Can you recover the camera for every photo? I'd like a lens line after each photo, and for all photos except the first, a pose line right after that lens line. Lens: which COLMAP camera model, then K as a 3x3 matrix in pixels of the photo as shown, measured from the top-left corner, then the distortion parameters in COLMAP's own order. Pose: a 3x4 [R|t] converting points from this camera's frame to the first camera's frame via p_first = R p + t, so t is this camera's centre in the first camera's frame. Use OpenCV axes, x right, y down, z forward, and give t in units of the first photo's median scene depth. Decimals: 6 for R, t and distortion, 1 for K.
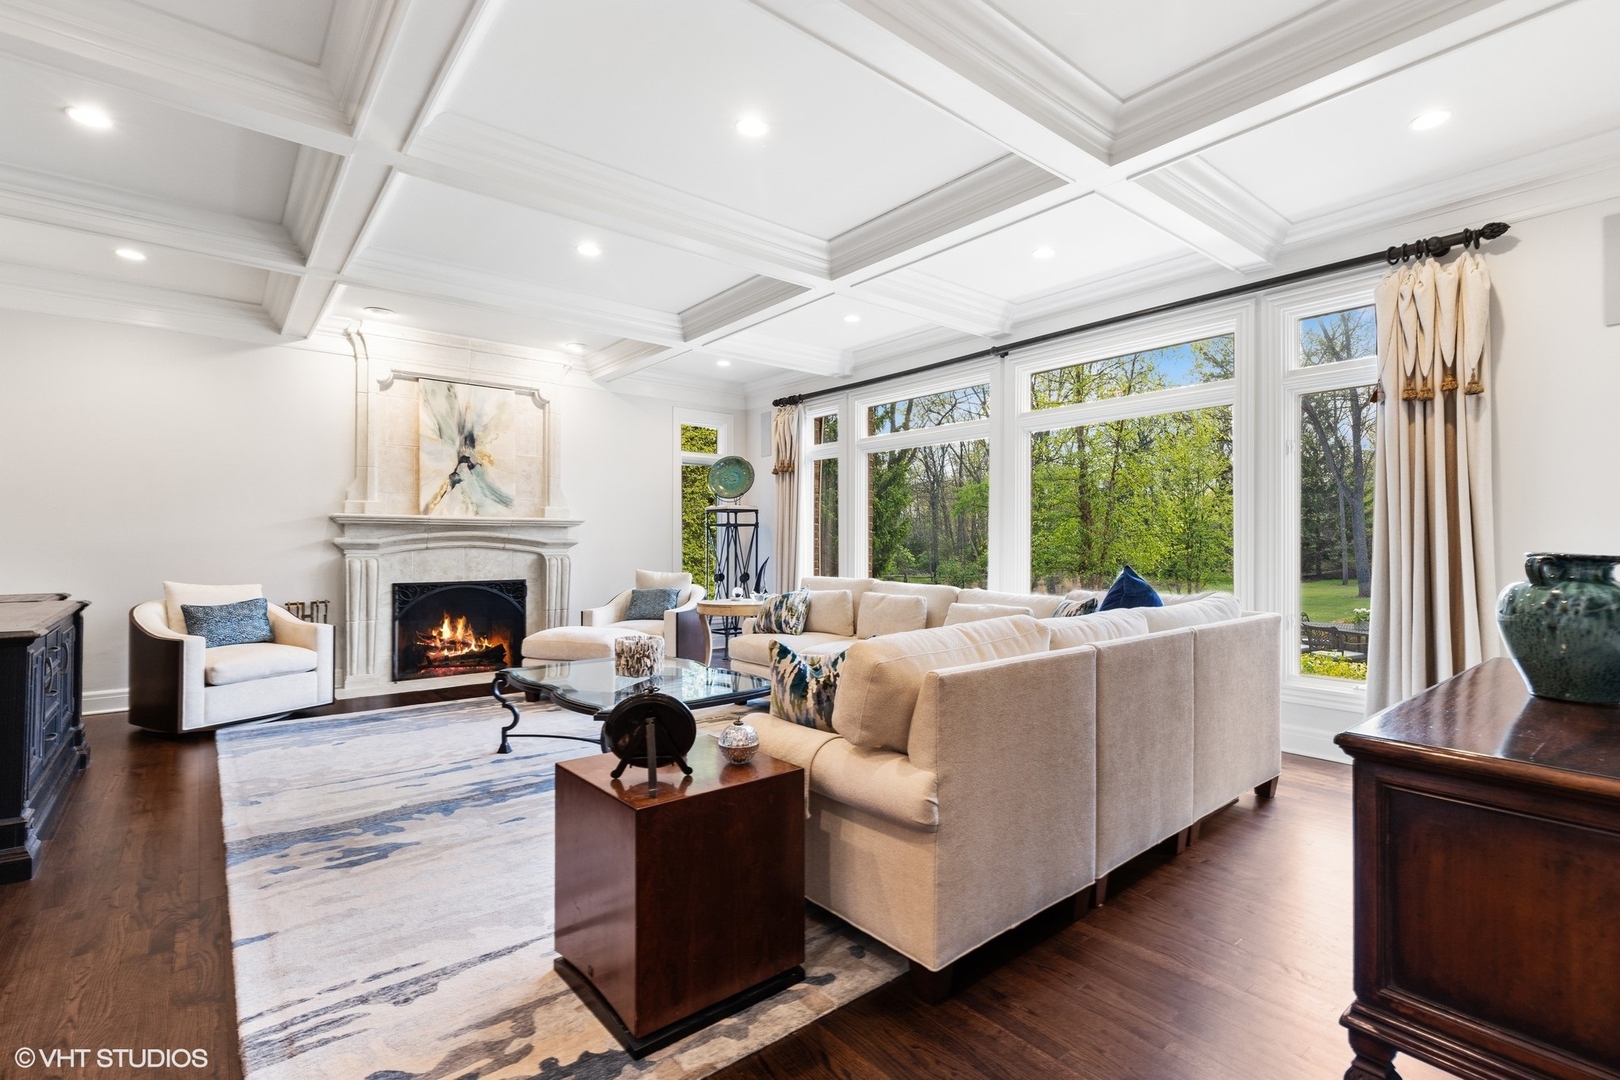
lens RADIAL K [[740.7, 0, 818.6], [0, 740.7, 537.9], [0, 0, 1]] dist [0.026934, -0.000055]
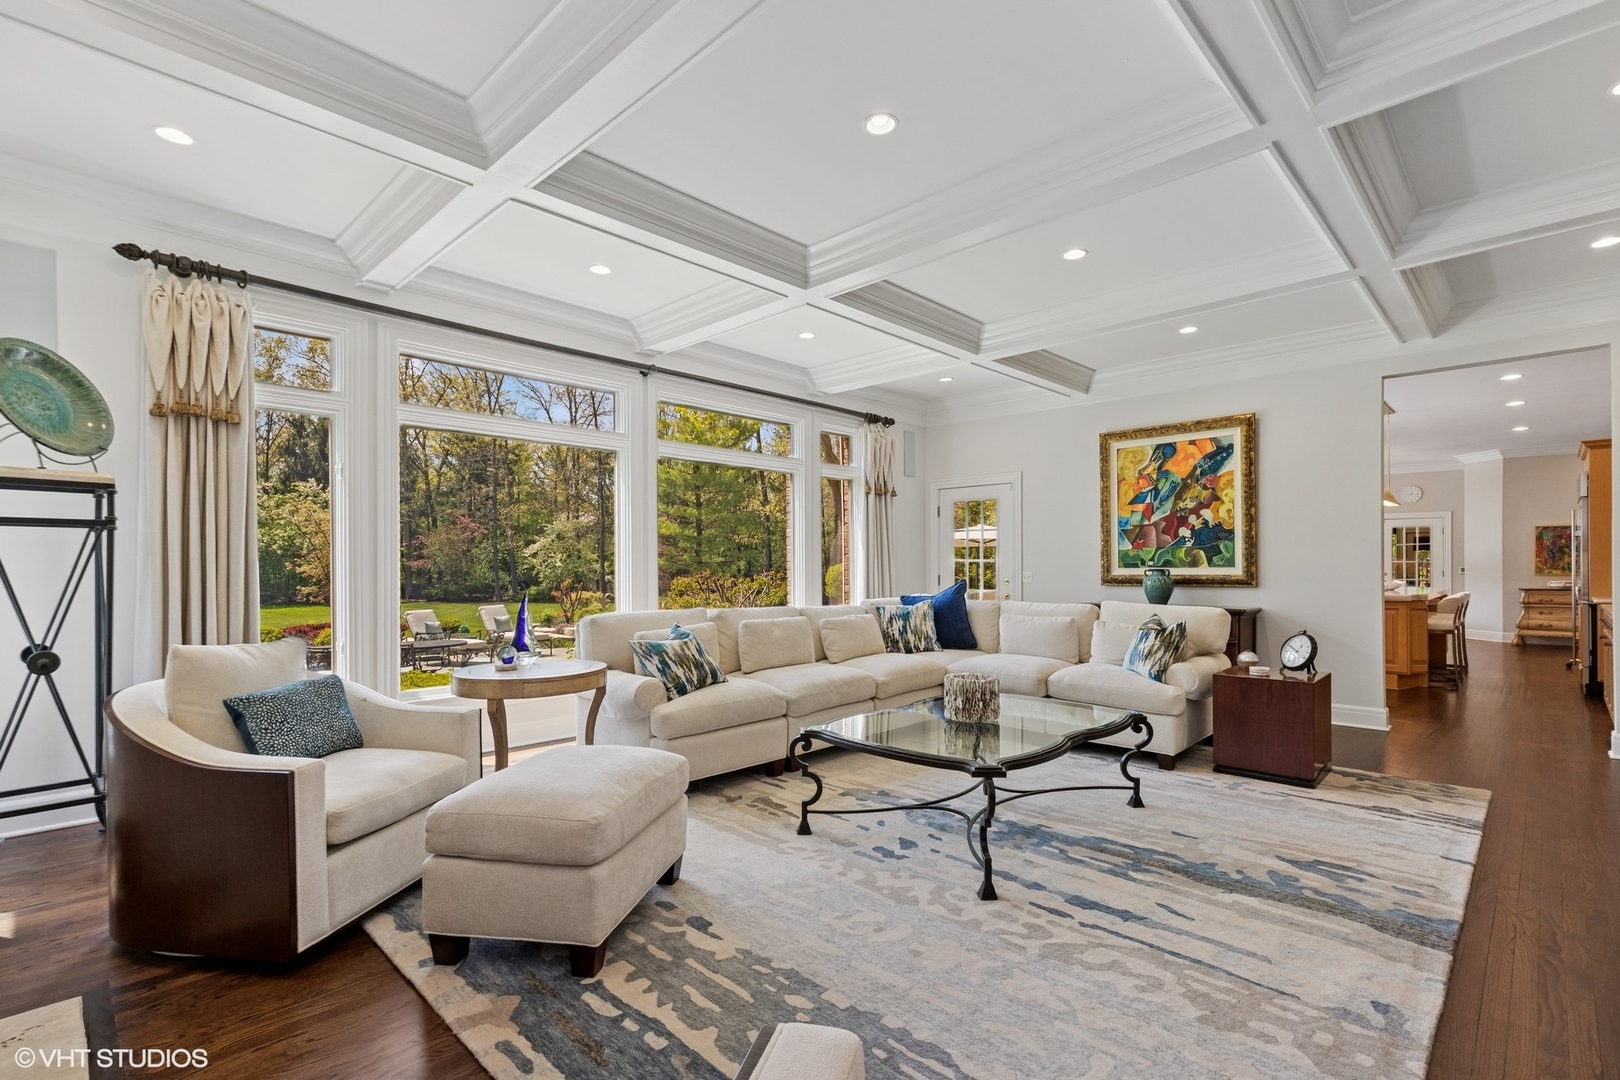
lens RADIAL K [[752.0, 0, 810.2], [0, 752.0, 561.2], [0, 0, 1]] dist [0.002393, 0.000017]
pose [[-0.107366, 0.004525, 0.994209, -1.265805], [-0.003064, 0.999983, -0.004882, 0.008479], [-0.994215, -0.003570, -0.107350, 1.483571]]
